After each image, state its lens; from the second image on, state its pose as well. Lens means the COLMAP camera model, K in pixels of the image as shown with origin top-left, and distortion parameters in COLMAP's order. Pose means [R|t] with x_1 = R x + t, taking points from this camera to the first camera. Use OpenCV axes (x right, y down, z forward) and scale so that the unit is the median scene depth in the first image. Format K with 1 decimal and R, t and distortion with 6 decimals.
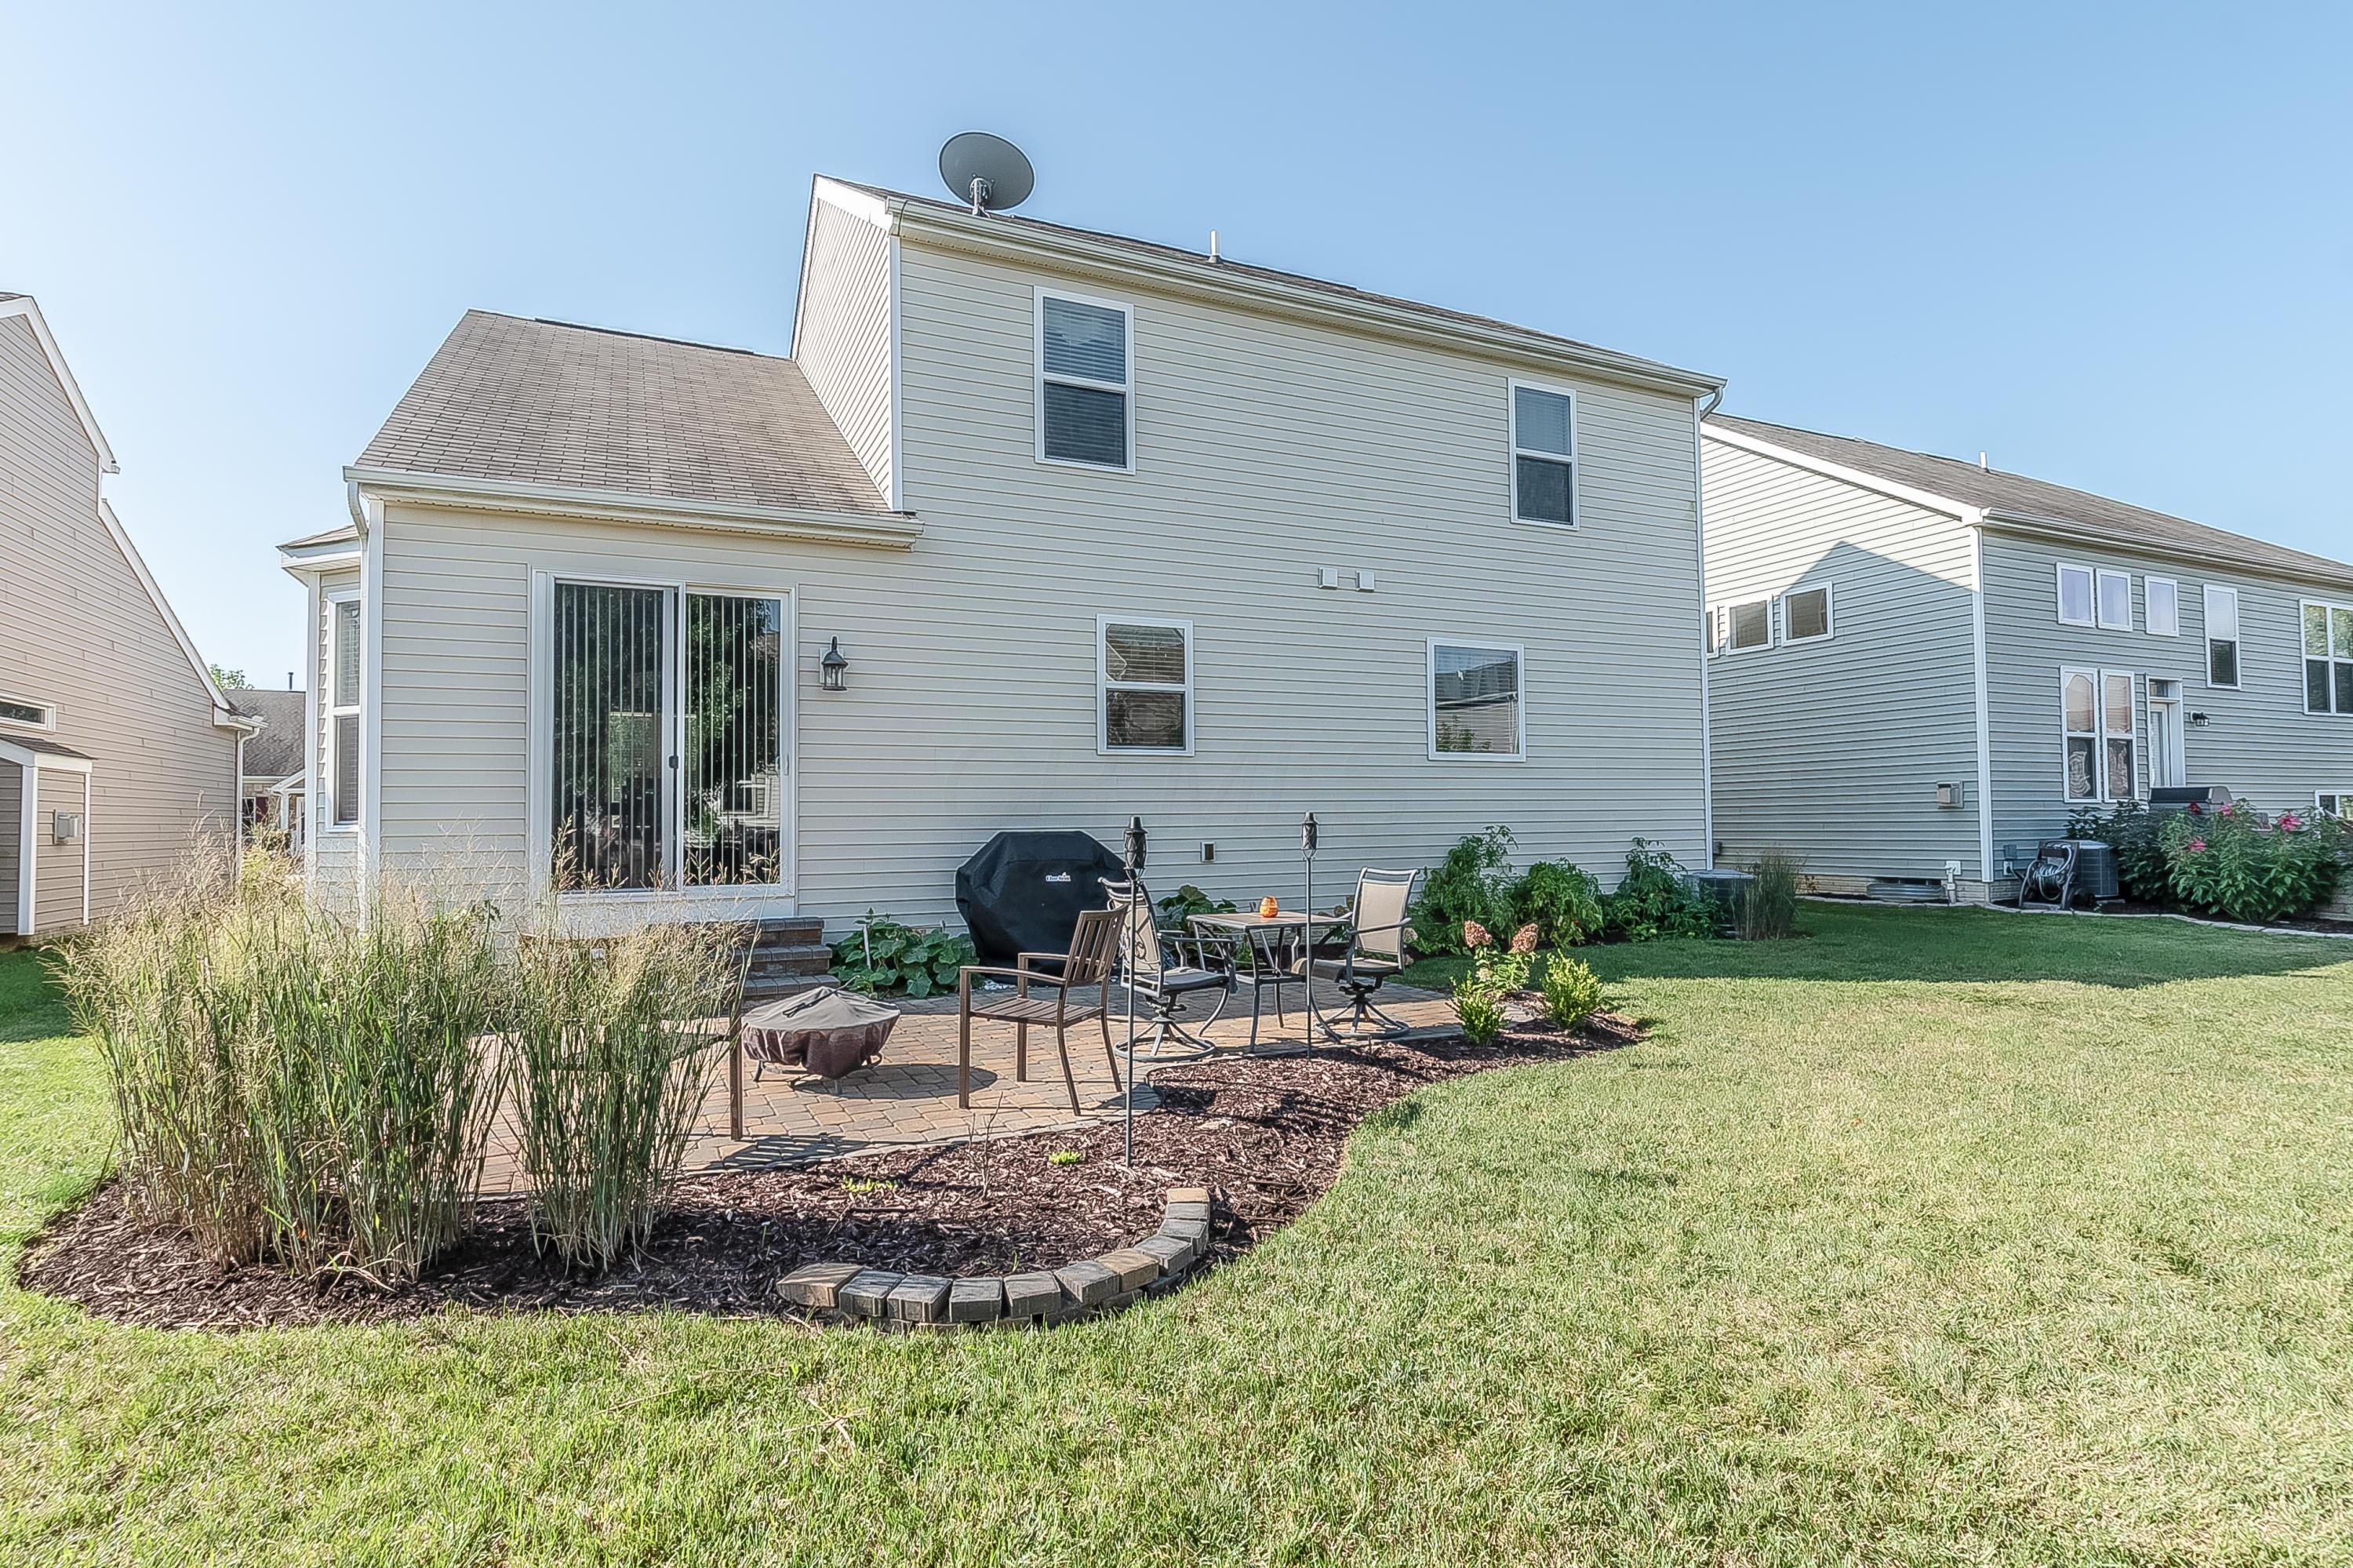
lens RADIAL K [[1173.9, 0, 1164.9], [0, 1173.9, 783.4], [0, 0, 1]] dist [-0.001822, 0.000550]
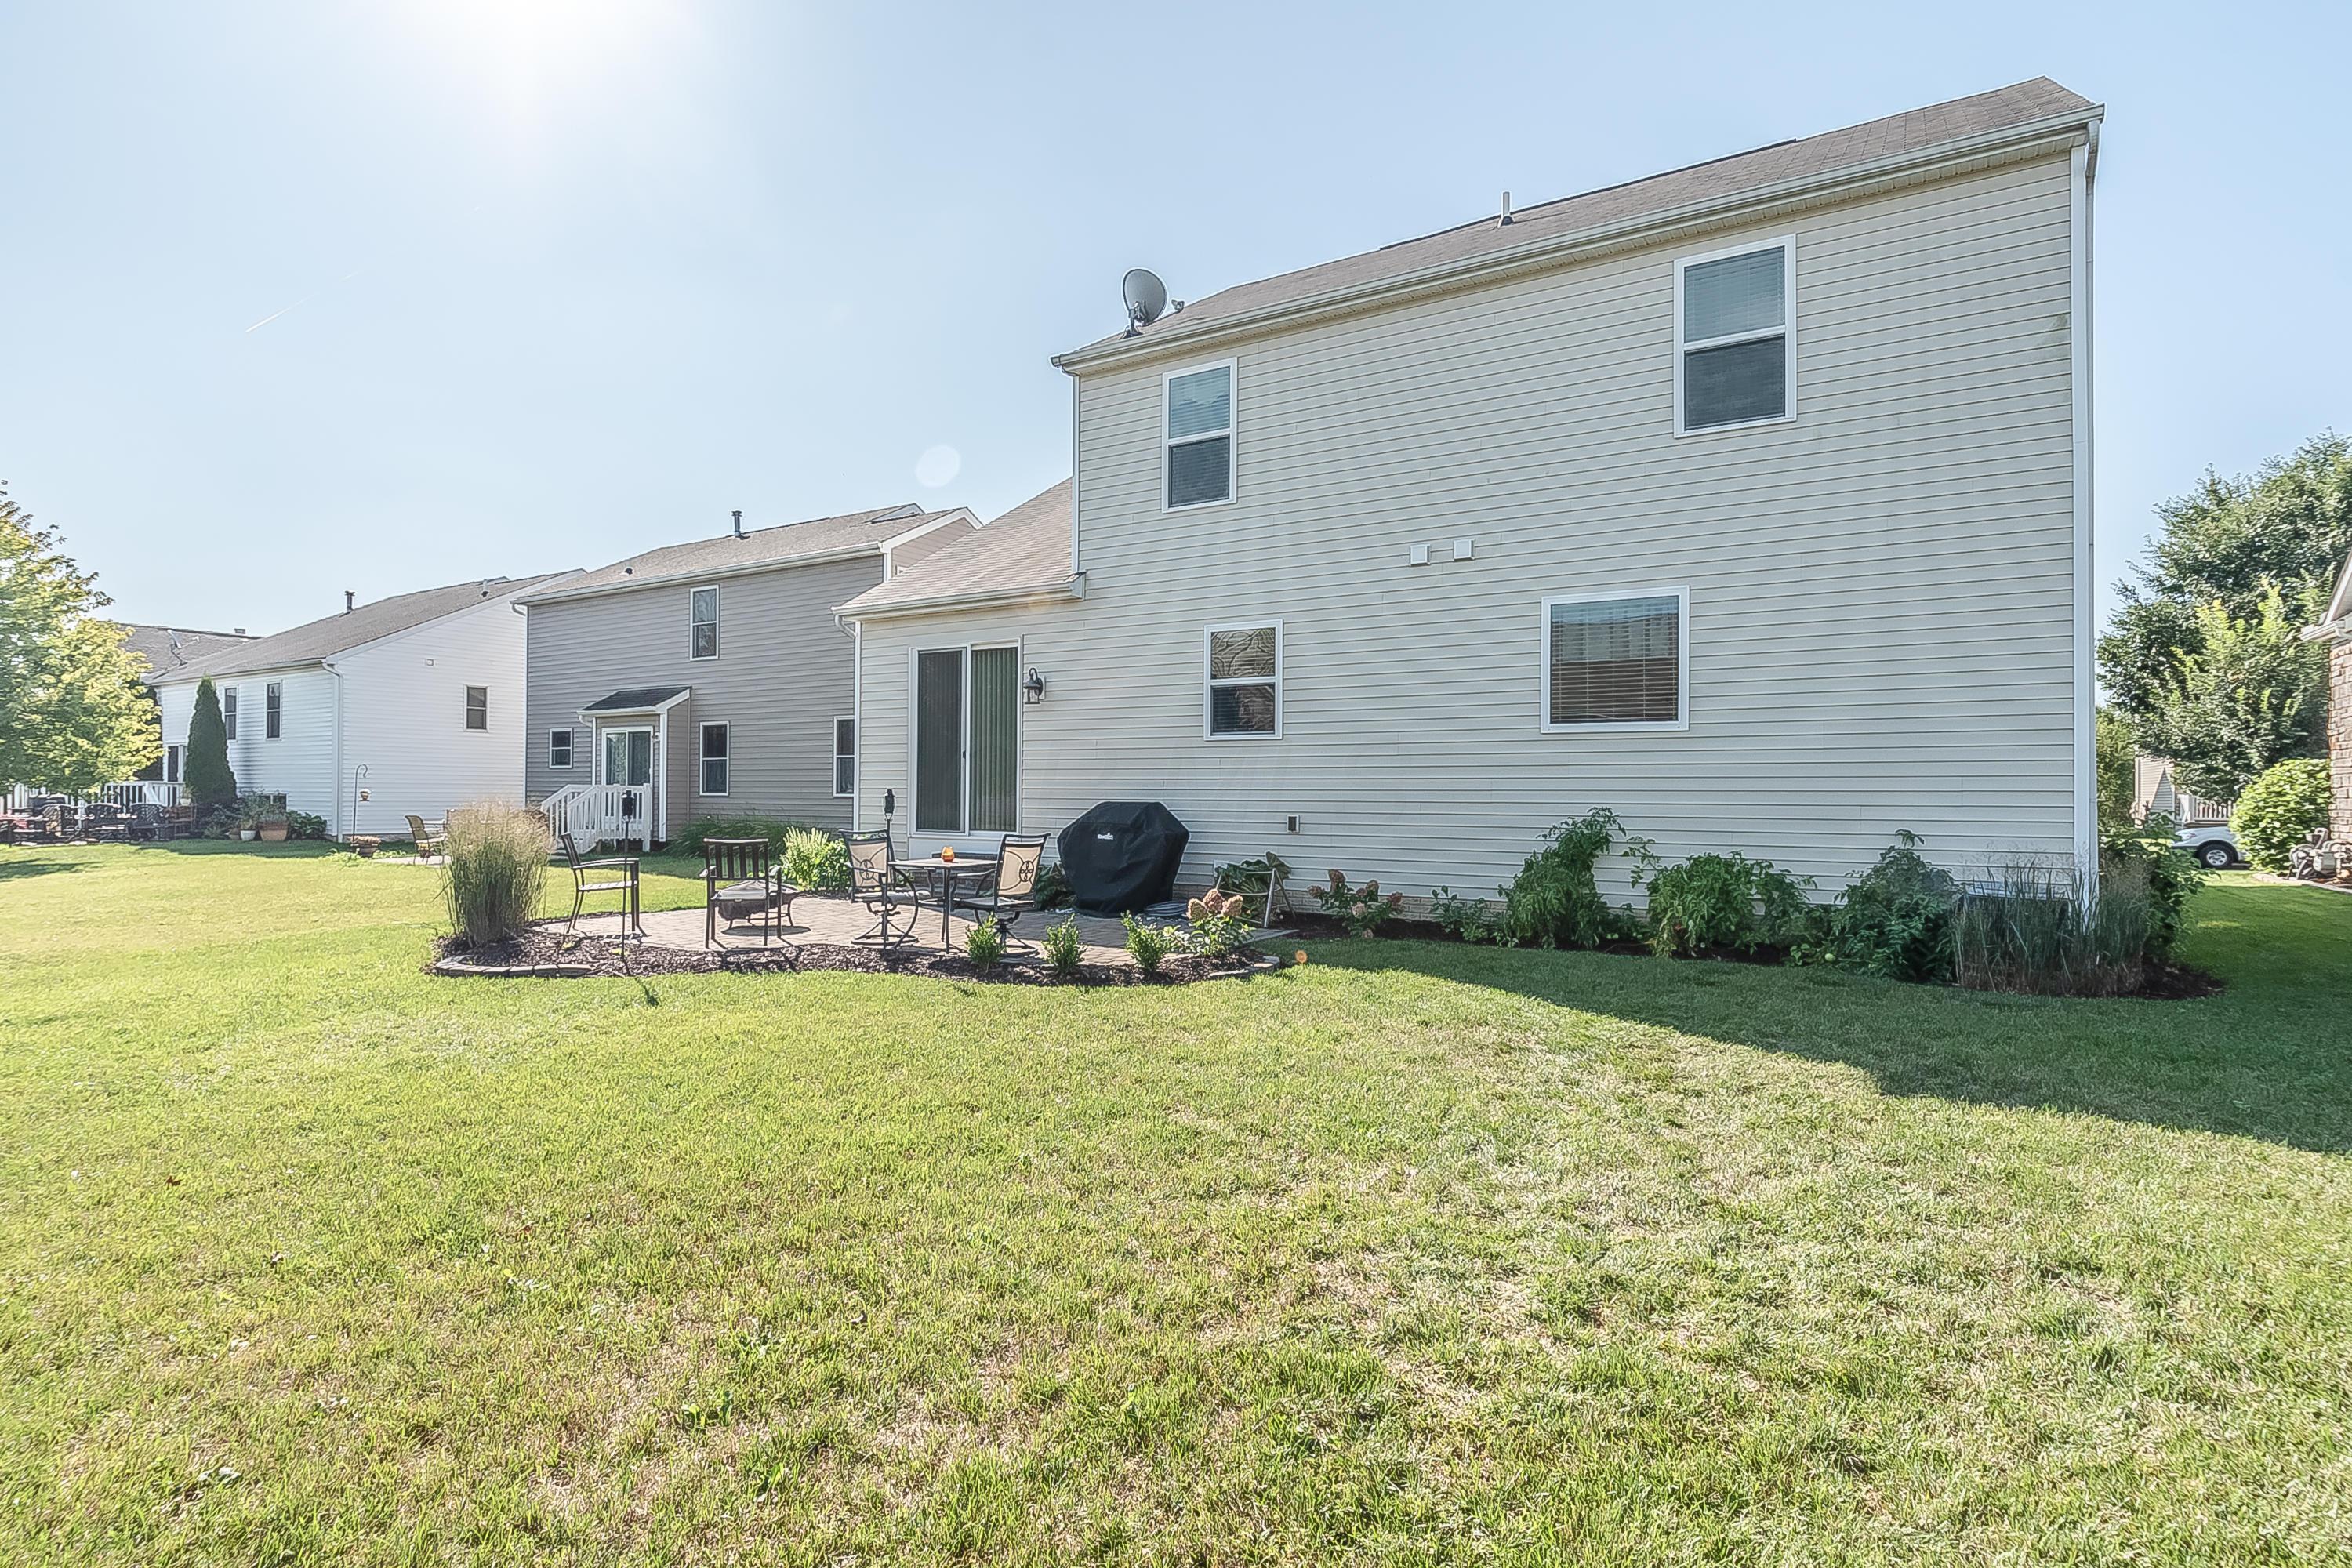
lens RADIAL K [[1100.8, 0, 1176.0], [0, 1100.8, 784.0], [0, 0, 1]] dist [0.002408, 0.000282]
pose [[0.564925, 0.001881, -0.825140, 0.845640], [0.010024, 0.999908, 0.009143, 0.009690], [0.825081, -0.013437, 0.564854, 0.318244]]
